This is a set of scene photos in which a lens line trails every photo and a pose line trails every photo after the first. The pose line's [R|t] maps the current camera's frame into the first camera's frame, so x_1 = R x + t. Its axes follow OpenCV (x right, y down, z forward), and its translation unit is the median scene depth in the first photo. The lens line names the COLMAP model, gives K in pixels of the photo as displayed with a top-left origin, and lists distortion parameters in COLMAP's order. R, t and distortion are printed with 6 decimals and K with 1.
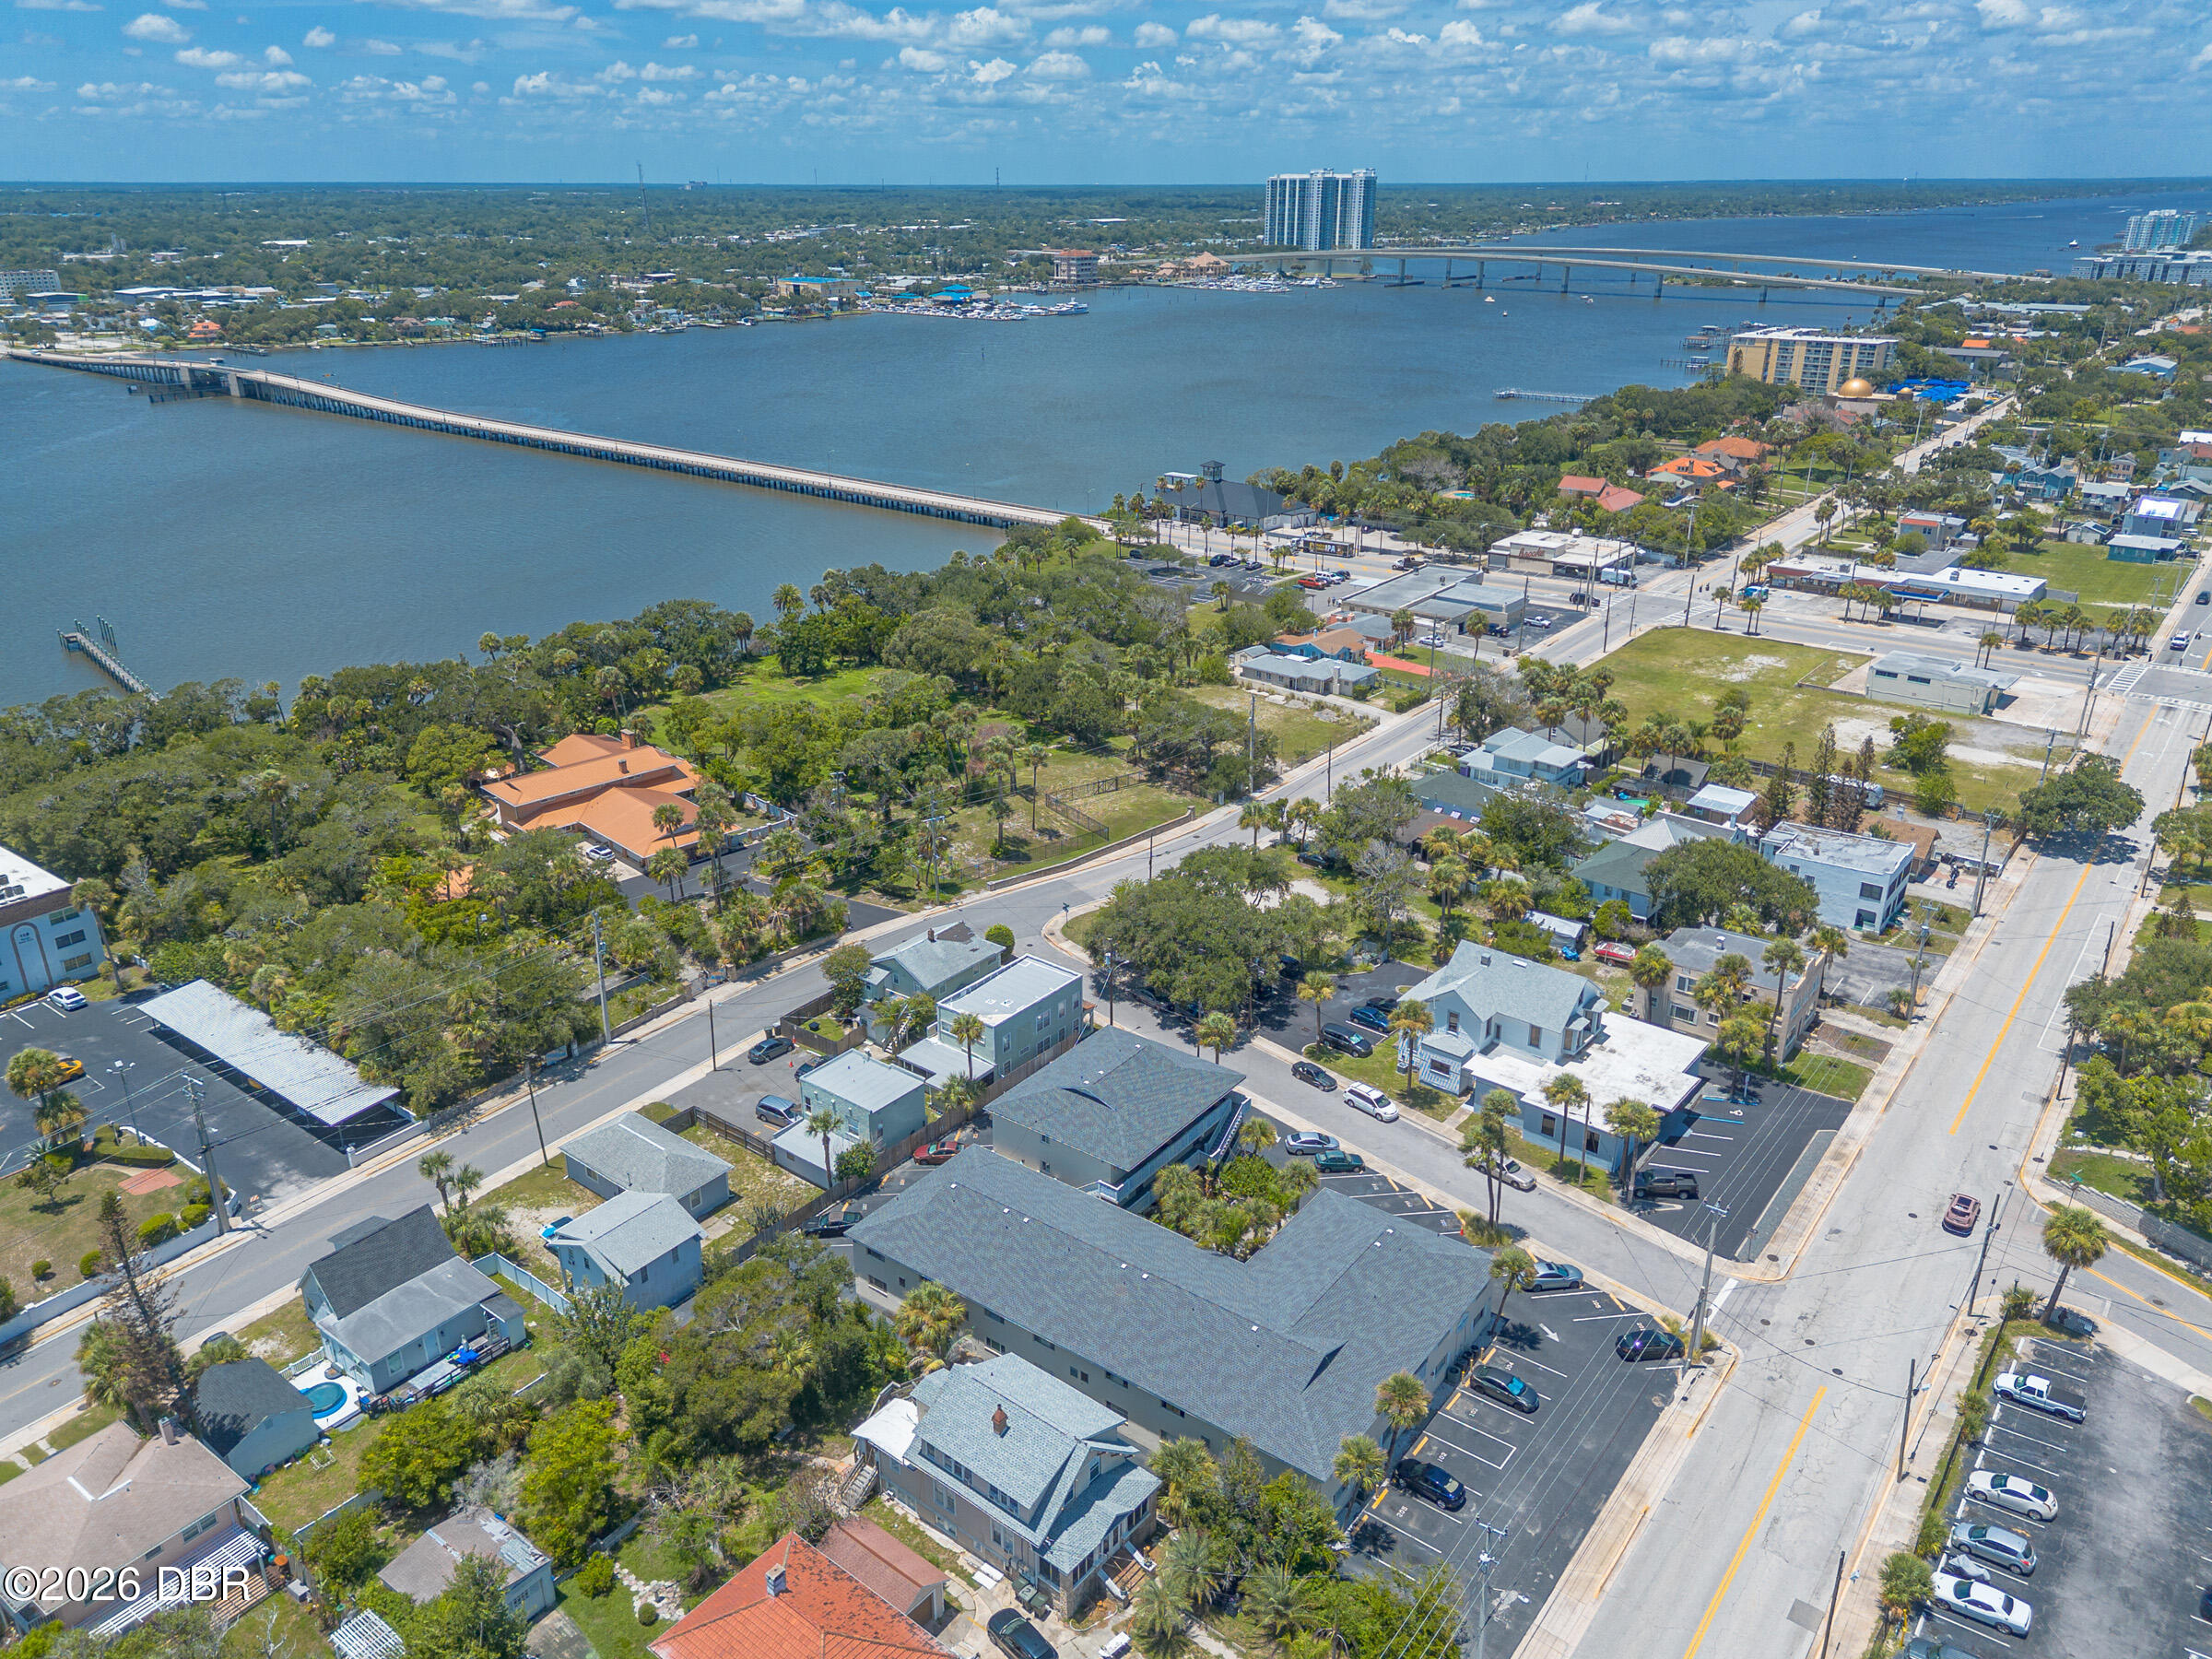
lens RADIAL K [[1554.5, 0, 1105.9], [0, 1554.5, 860.9], [0, 0, 1]] dist [0.064170, -0.055205]
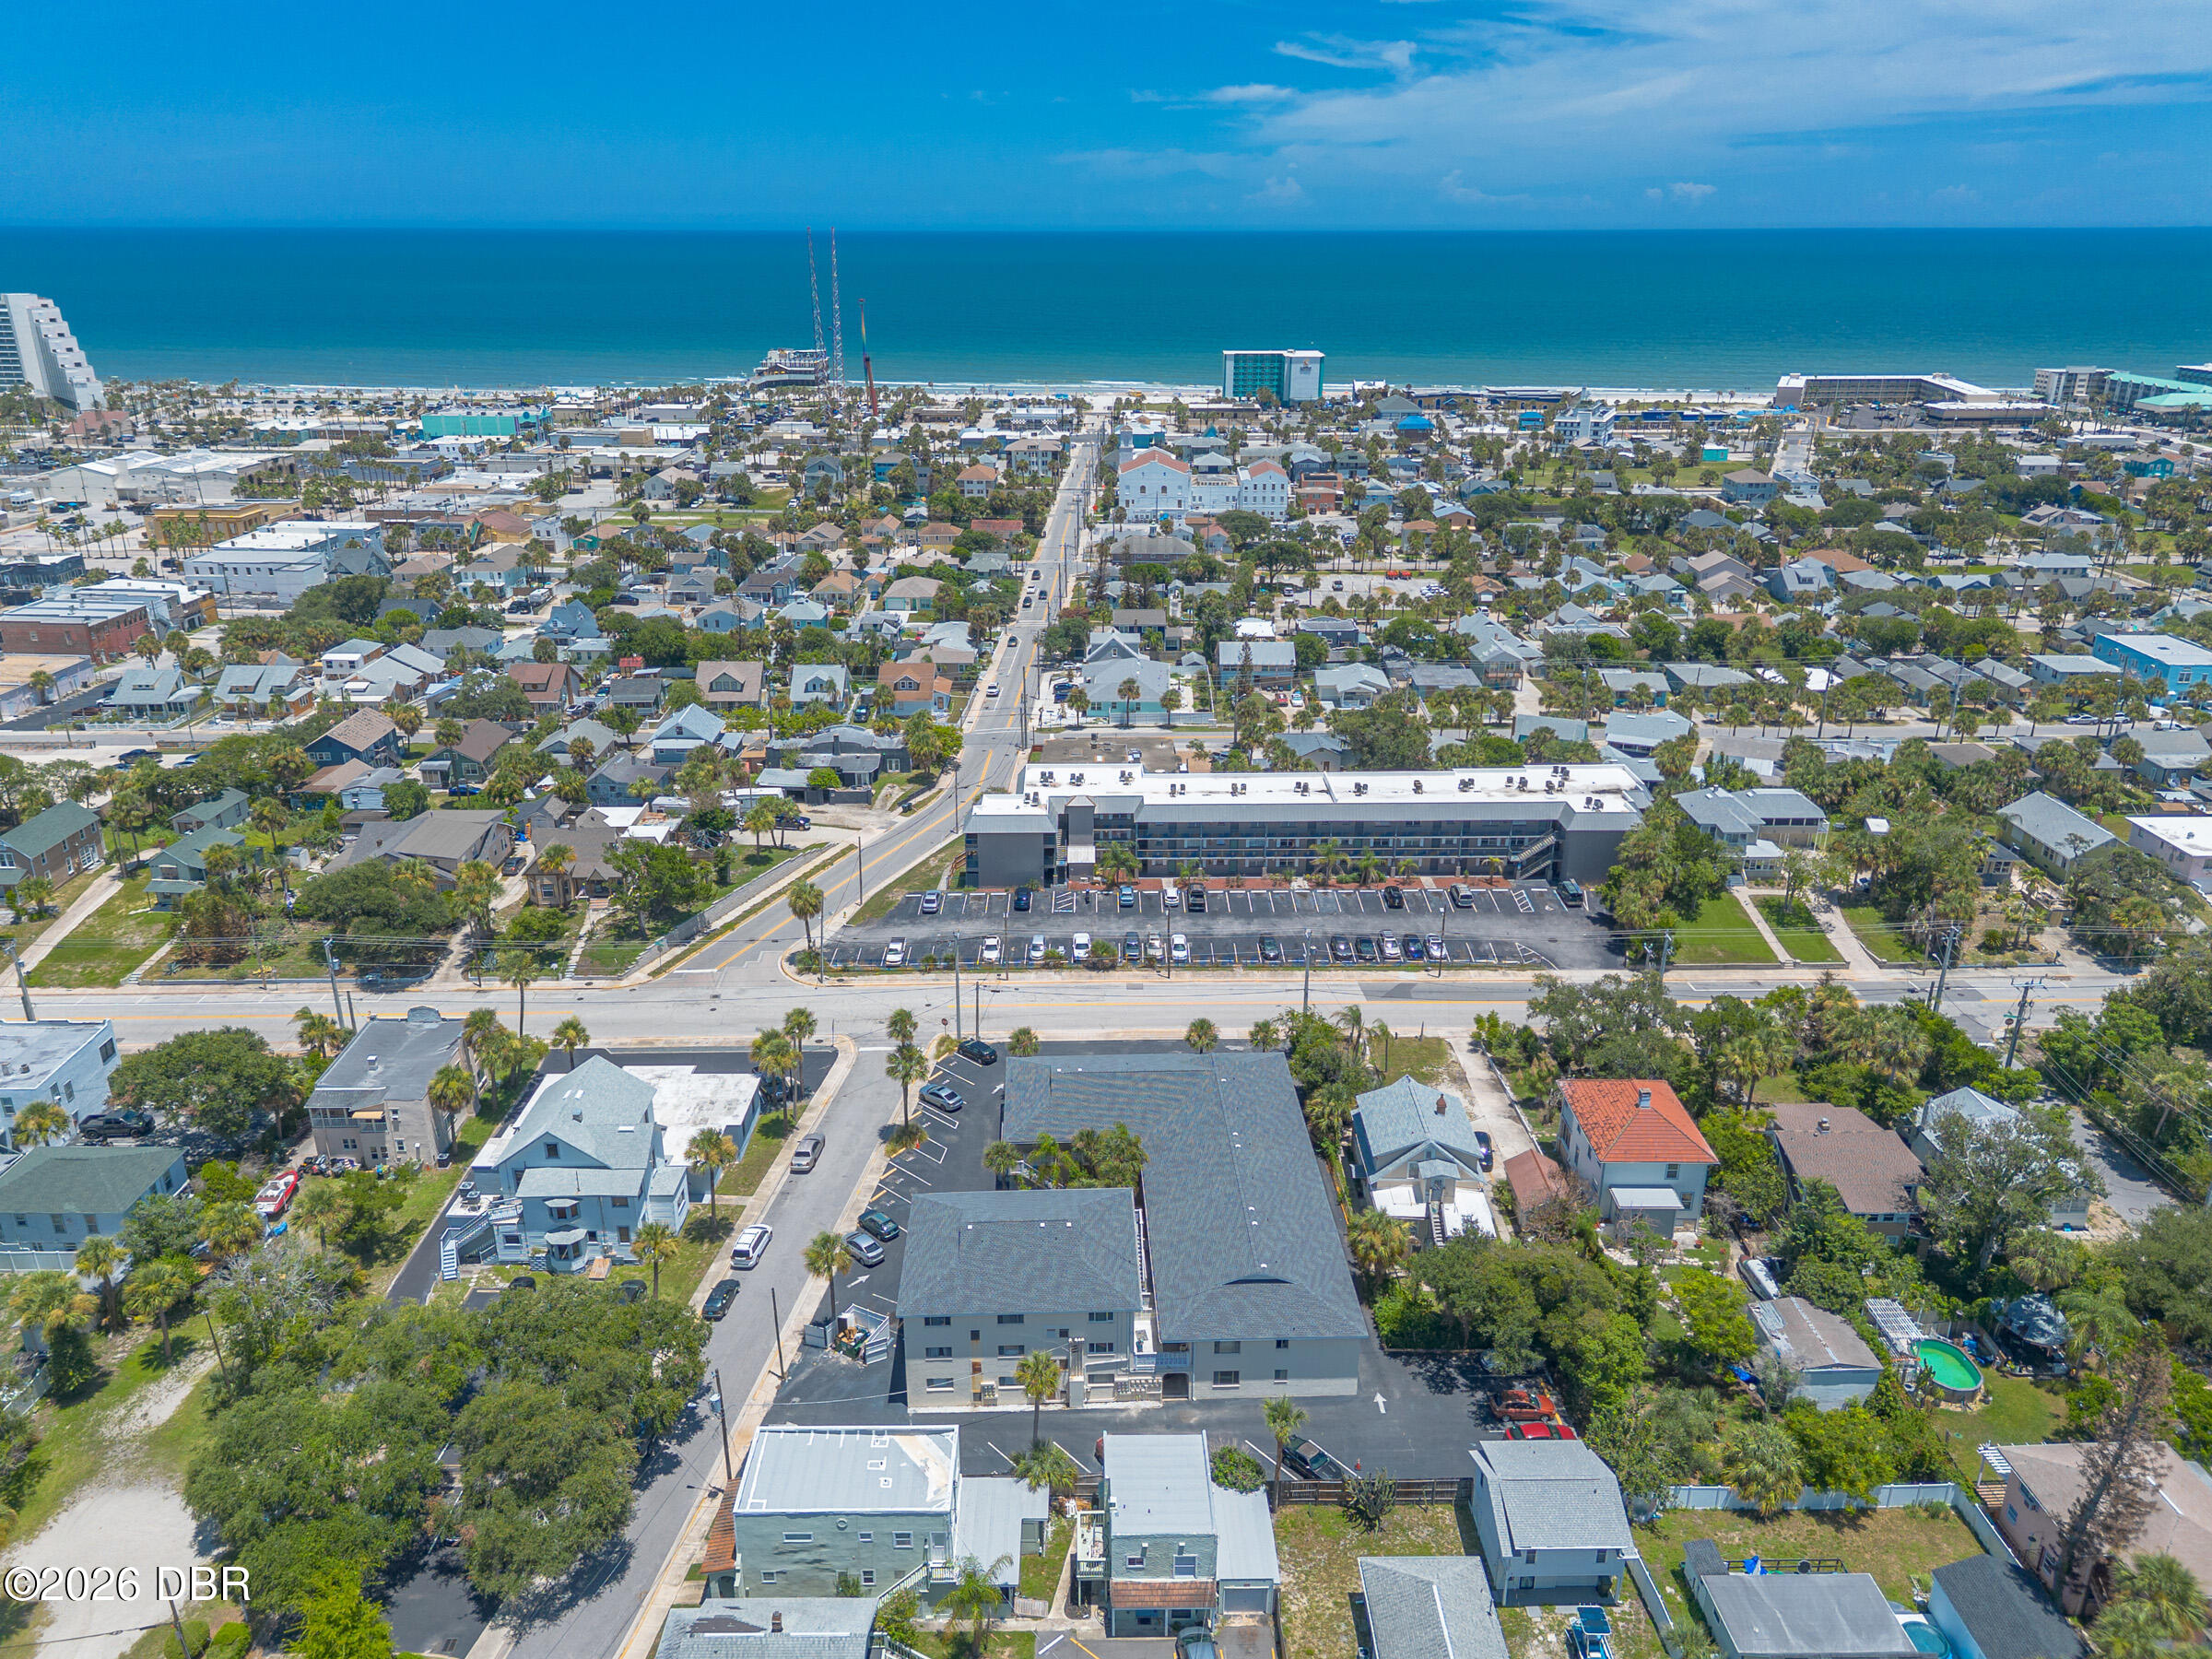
lens RADIAL K [[1562.7, 0, 1102.8], [0, 1562.7, 831.7], [0, 0, 1]] dist [0.079650, -0.087041]
pose [[-0.624747, -0.277797, 0.729739, -0.389114], [0.311005, 0.768711, 0.558891, -0.332512], [-0.716217, 0.576119, -0.393854, 0.755090]]
